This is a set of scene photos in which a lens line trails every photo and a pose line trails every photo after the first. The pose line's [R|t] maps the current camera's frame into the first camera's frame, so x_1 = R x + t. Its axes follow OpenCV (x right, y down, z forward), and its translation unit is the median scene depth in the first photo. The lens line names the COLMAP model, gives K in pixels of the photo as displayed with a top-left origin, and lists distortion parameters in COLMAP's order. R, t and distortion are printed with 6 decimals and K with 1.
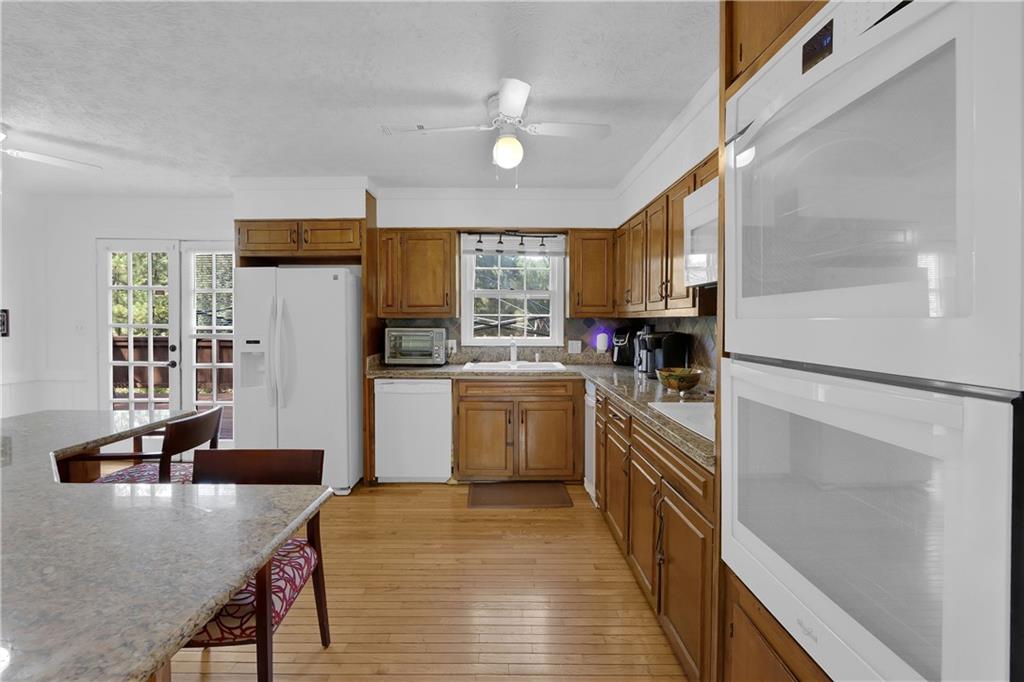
lens RADIAL K [[470.2, 0, 504.2], [0, 470.2, 327.9], [0, 0, 1]] dist [-0.015910, 0.002497]
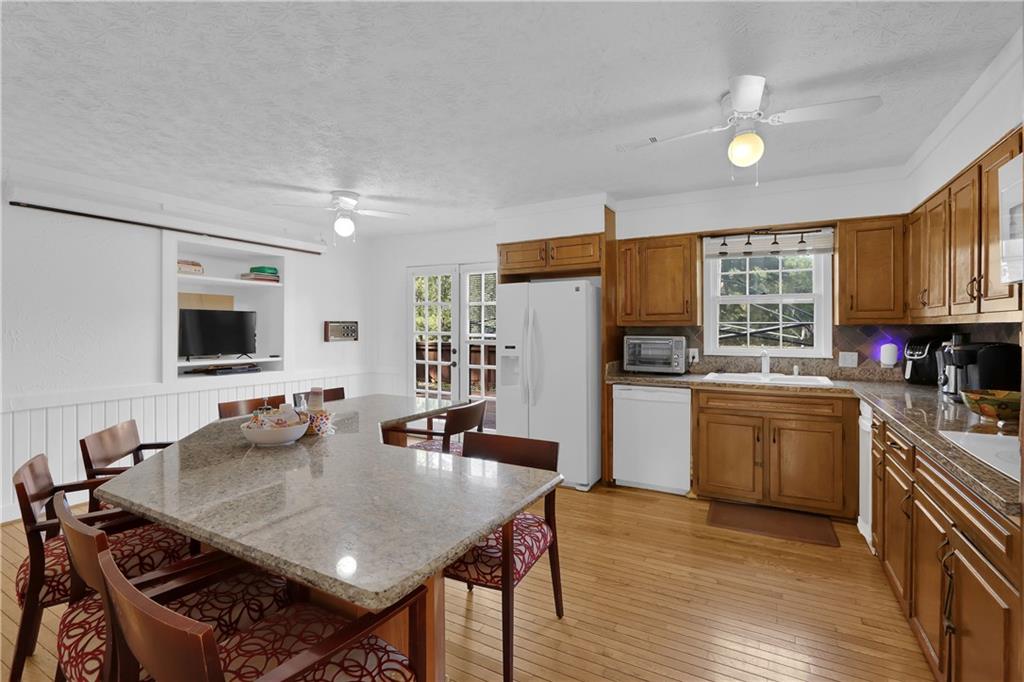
lens RADIAL K [[470.2, 0, 509.0], [0, 470.2, 330.4], [0, 0, 1]] dist [-0.015910, 0.002497]
pose [[0.873952, -0.000200, -0.486012, 0.033757], [-0.005603, 0.999929, -0.010486, 0.000754], [0.485979, 0.011887, 0.873890, -0.031877]]
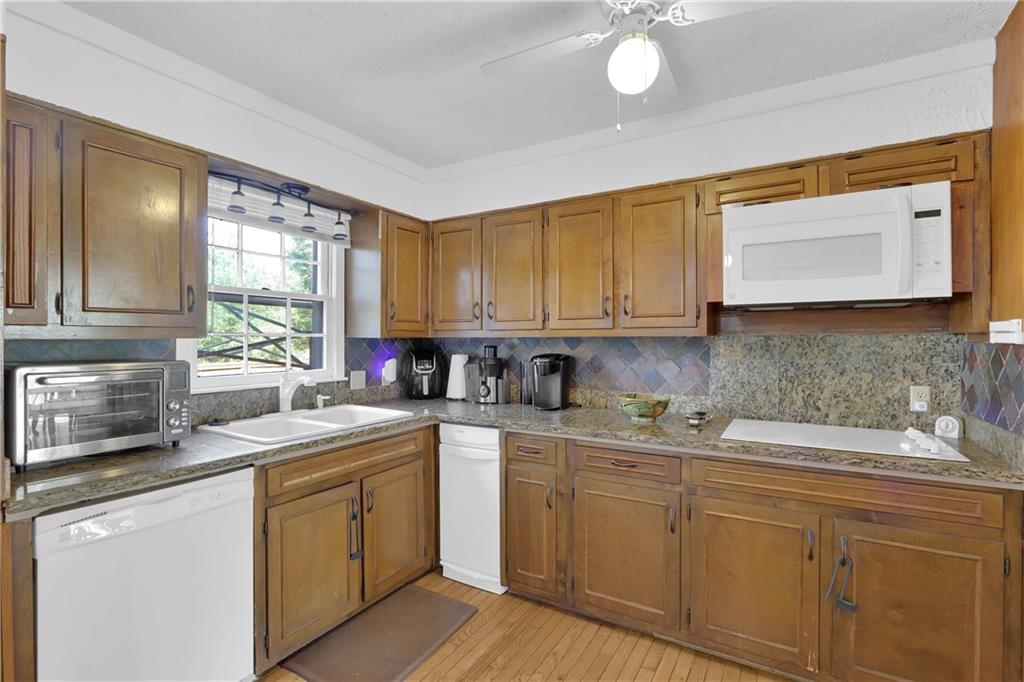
lens RADIAL K [[470.2, 0, 508.1], [0, 470.2, 339.7], [0, 0, 1]] dist [-0.015910, 0.002497]
pose [[0.540116, -0.003273, 0.841584, -0.416315], [0.019963, 0.999761, -0.008924, -0.011521], [-0.841354, 0.021621, 0.540052, 0.581371]]
